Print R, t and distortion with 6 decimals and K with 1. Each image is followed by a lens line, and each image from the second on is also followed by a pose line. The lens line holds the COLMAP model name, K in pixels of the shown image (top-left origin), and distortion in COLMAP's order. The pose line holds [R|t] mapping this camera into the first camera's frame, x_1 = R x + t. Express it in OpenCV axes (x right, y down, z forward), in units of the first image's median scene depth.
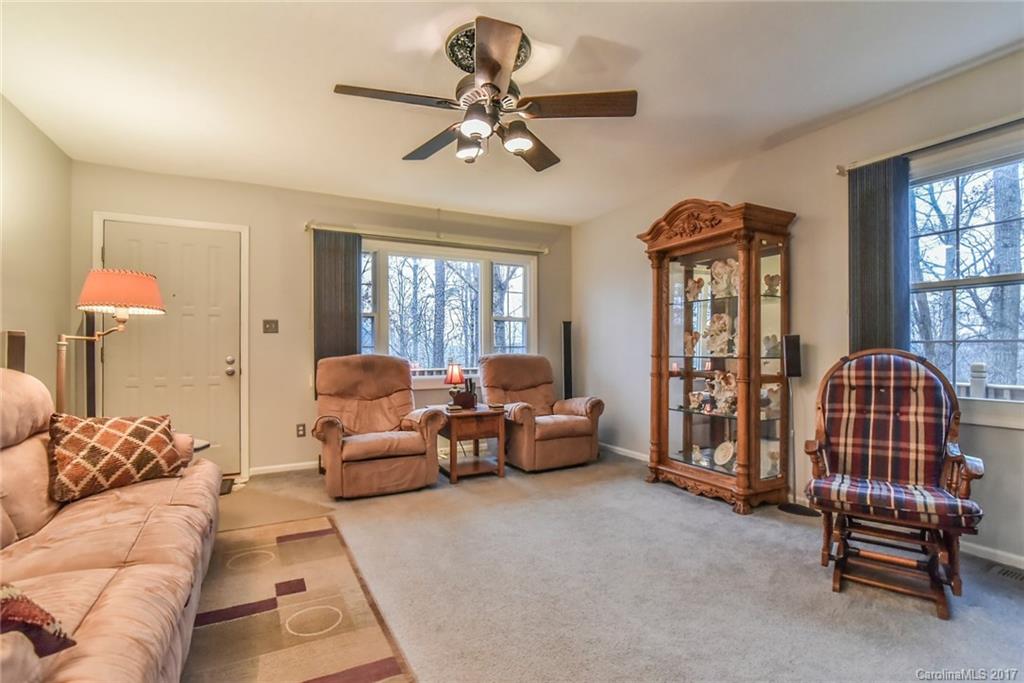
lens RADIAL K [[476.8, 0, 512.1], [0, 476.8, 346.5], [0, 0, 1]] dist [-0.017604, -0.000261]
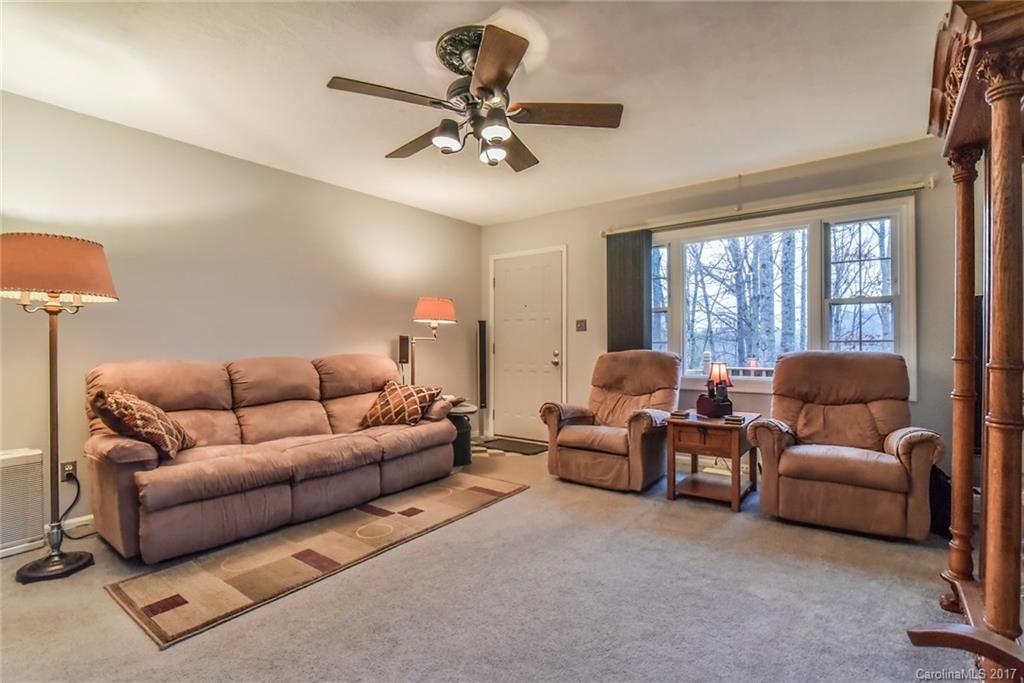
lens RADIAL K [[476.8, 0, 512.1], [0, 476.8, 346.5], [0, 0, 1]] dist [-0.017604, -0.000261]
pose [[0.437437, 0.004407, -0.899238, 0.539683], [0.007384, 0.999937, 0.008492, -0.001467], [0.899219, -0.010354, 0.437376, 0.366132]]
